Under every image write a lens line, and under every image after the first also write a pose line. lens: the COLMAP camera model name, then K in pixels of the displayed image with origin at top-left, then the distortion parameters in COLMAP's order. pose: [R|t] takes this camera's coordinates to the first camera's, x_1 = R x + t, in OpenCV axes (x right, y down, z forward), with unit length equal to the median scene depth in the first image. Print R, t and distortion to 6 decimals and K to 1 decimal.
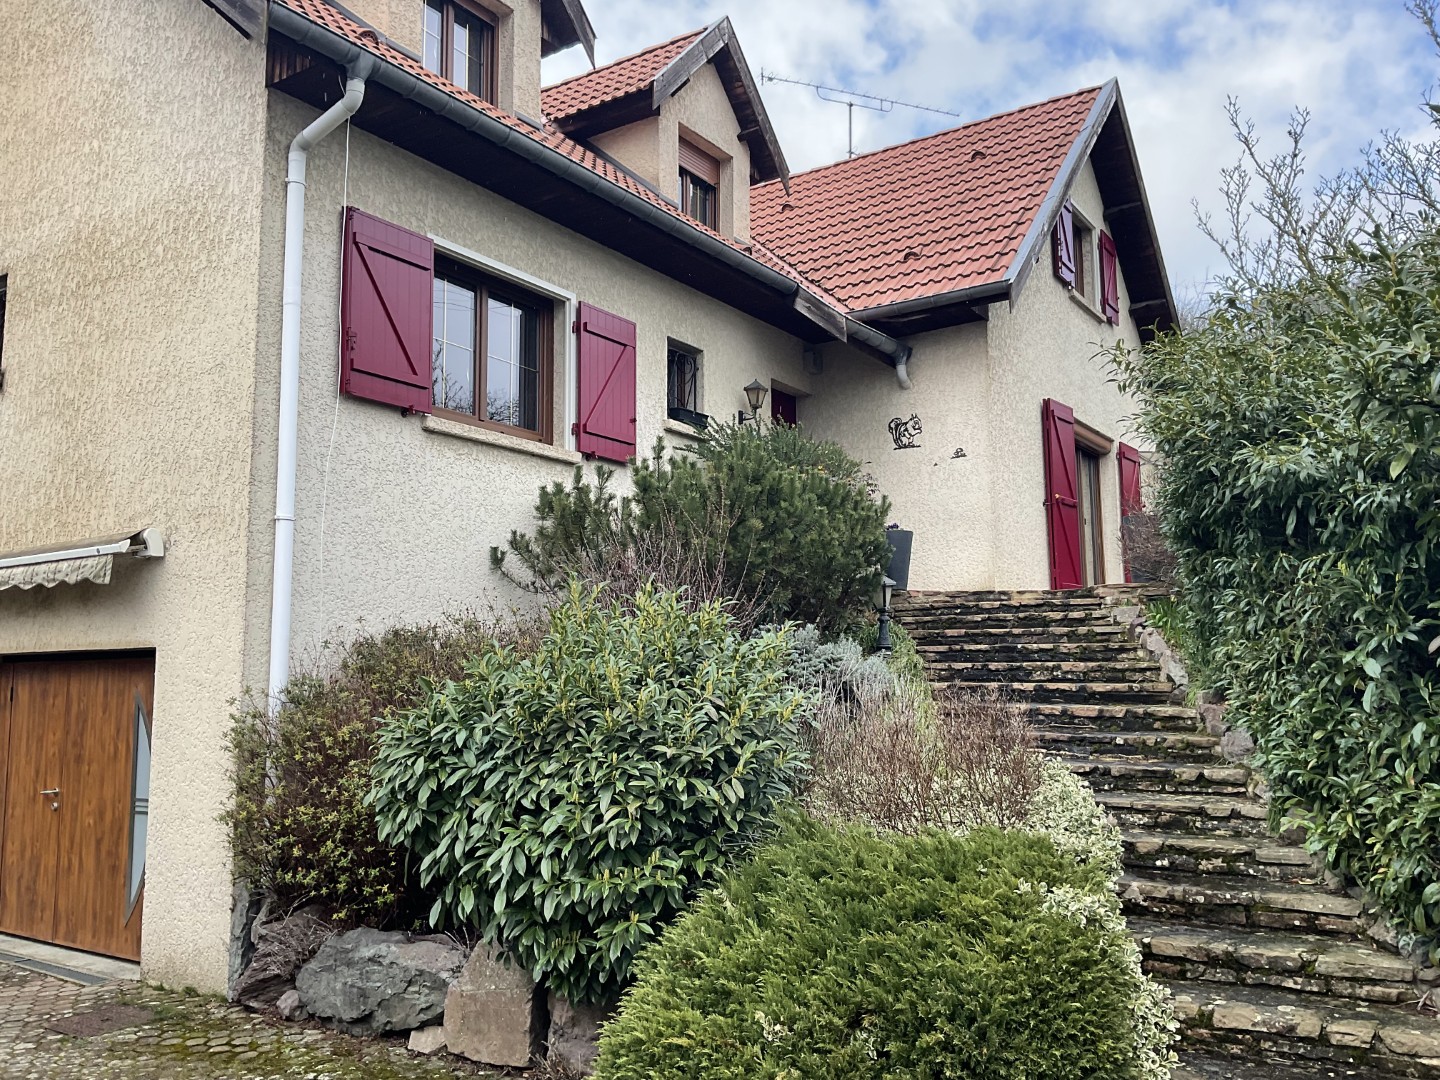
lens RADIAL K [[1182.3, 0, 714.8], [0, 1182.3, 541.2], [0, 0, 1]] dist [0.135419, -0.287047]
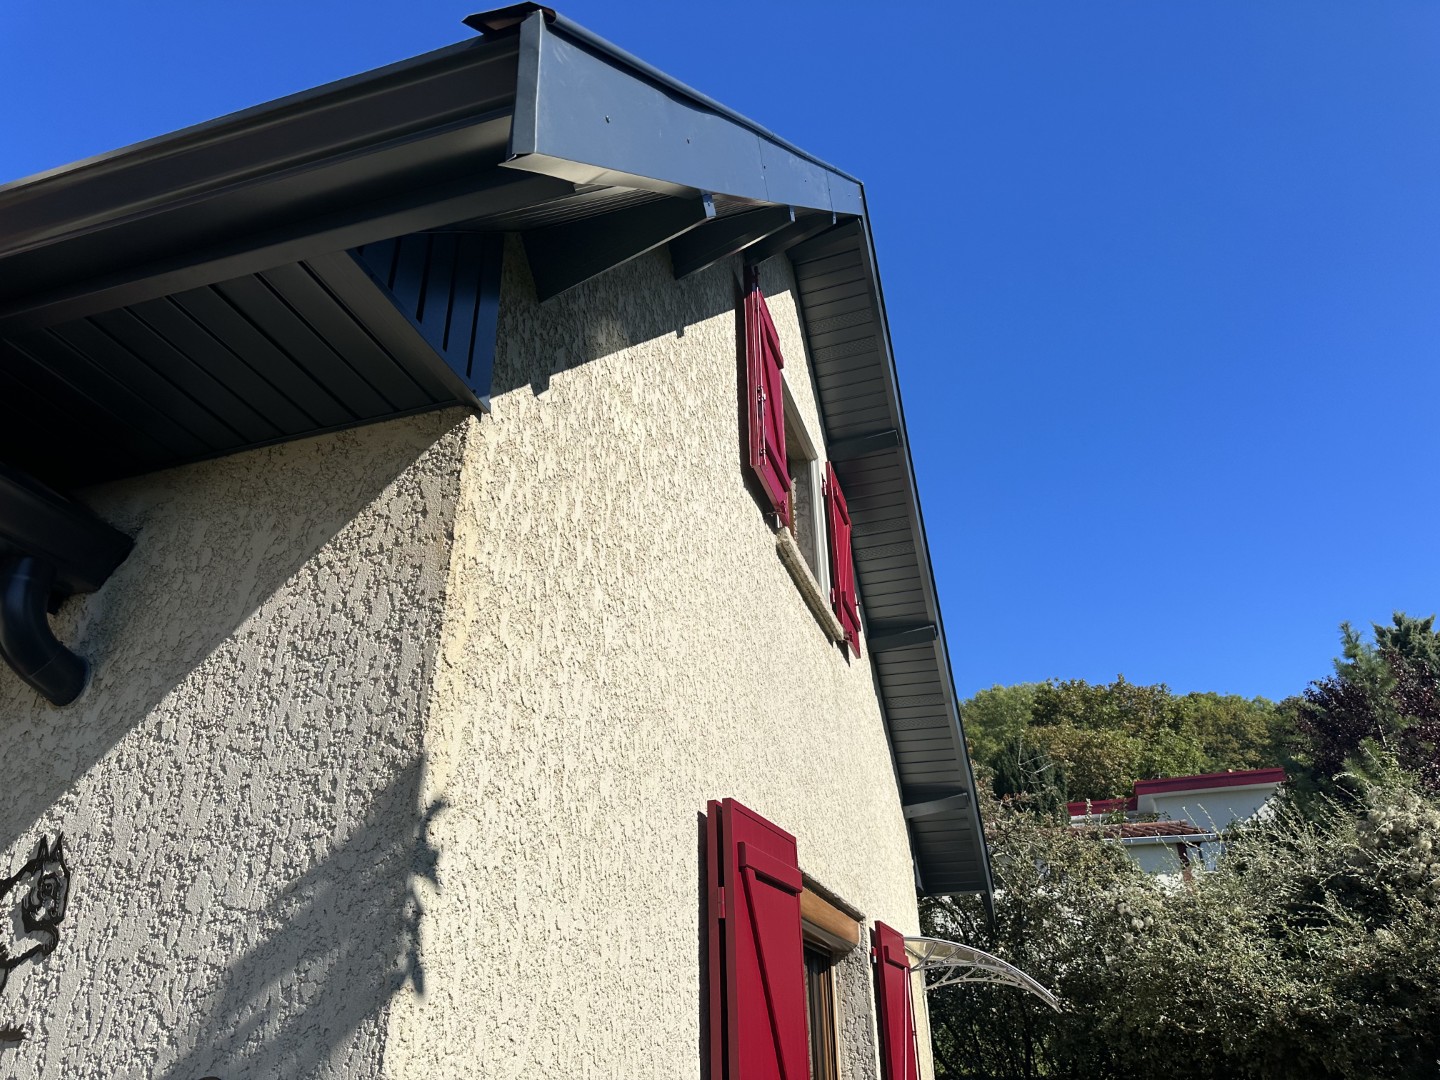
lens RADIAL K [[1012.7, 0, 720.0], [0, 1012.7, 540.0], [0, 0, 1]] dist [0.056451, -0.062747]
pose [[0.959468, 0.127476, 0.251338, 0.351281], [-0.028240, 0.930849, -0.364312, -0.149790], [-0.280399, 0.342448, 0.896720, 1.280023]]
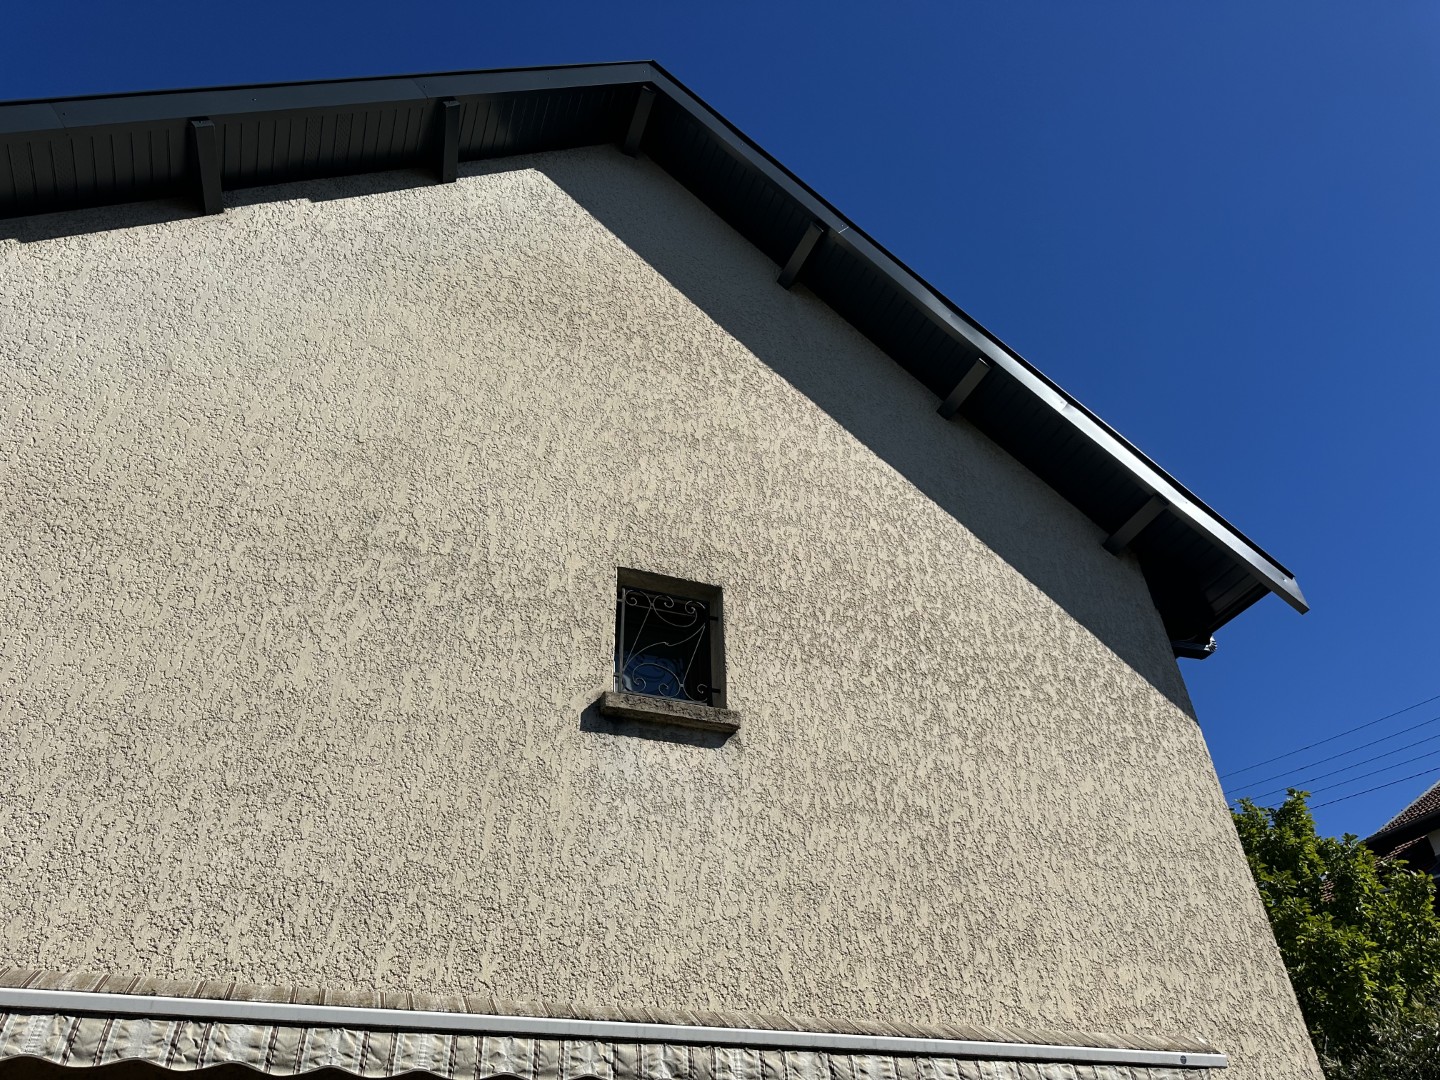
lens RADIAL K [[1012.7, 0, 720.0], [0, 1012.7, 540.0], [0, 0, 1]] dist [0.056451, -0.062747]
pose [[0.557347, 0.491067, 0.669490, -1.216025], [-0.070710, 0.831487, -0.551026, 0.105676], [-0.827263, 0.259773, 0.498150, 0.830984]]
